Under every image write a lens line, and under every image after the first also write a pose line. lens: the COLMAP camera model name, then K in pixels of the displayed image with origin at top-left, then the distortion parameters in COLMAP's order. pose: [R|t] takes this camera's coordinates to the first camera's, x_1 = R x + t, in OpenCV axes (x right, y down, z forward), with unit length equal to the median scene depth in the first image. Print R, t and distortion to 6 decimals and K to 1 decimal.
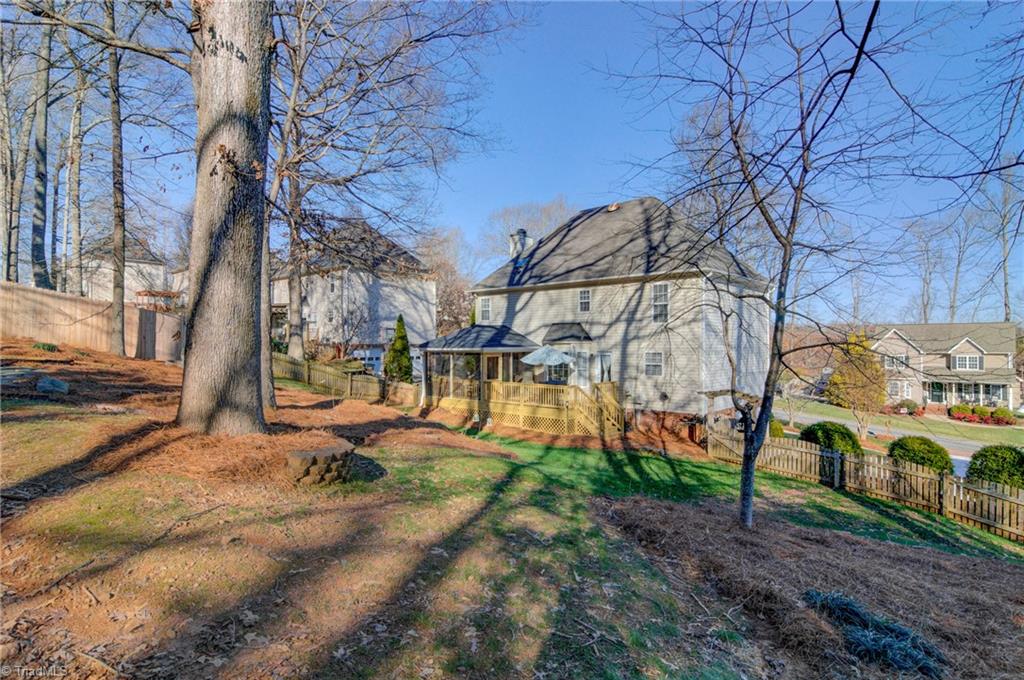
lens RADIAL K [[525.5, 0, 511.7], [0, 525.5, 337.3], [0, 0, 1]] dist [-0.004108, -0.000229]
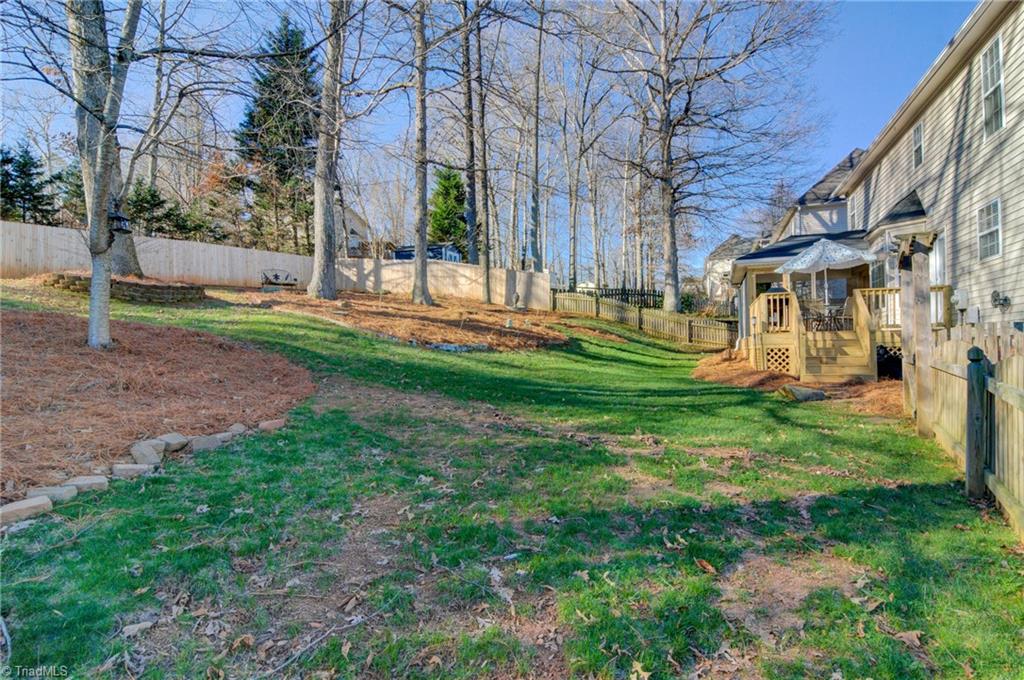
lens RADIAL K [[525.5, 0, 512.6], [0, 525.5, 345.8], [0, 0, 1]] dist [-0.004108, -0.000229]
pose [[0.373557, -0.013909, -0.927503, 0.461774], [0.026989, 0.999627, -0.004121, 0.122704], [0.927215, -0.023493, 0.373793, 0.390429]]
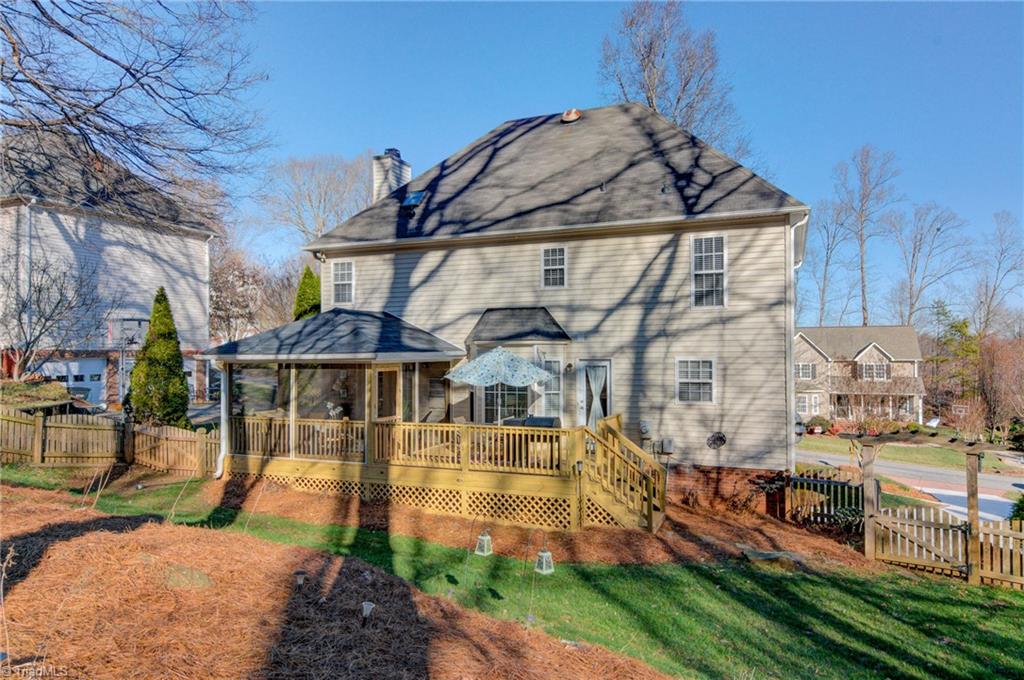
lens RADIAL K [[656.6, 0, 515.0], [0, 656.6, 341.5], [0, 0, 1]] dist [0.018607, 0.003526]
pose [[0.943765, 0.002550, 0.330607, -0.121984], [-0.000855, 0.999986, -0.005271, 0.010889], [-0.330615, 0.004692, 0.943754, 0.356620]]
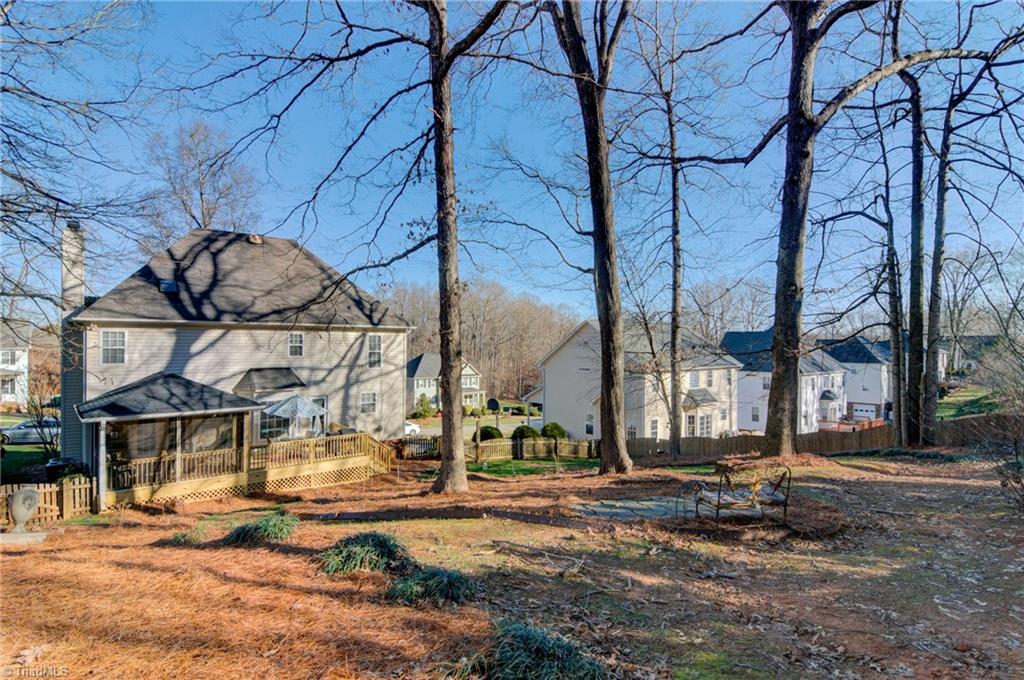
lens RADIAL K [[525.5, 0, 513.5], [0, 525.5, 346.1], [0, 0, 1]] dist [-0.004108, -0.000229]
pose [[0.110834, 0.001725, 0.993837, -0.750465], [-0.011104, 0.999938, -0.000498, -0.069370], [-0.993777, -0.010980, 0.110847, 0.483627]]
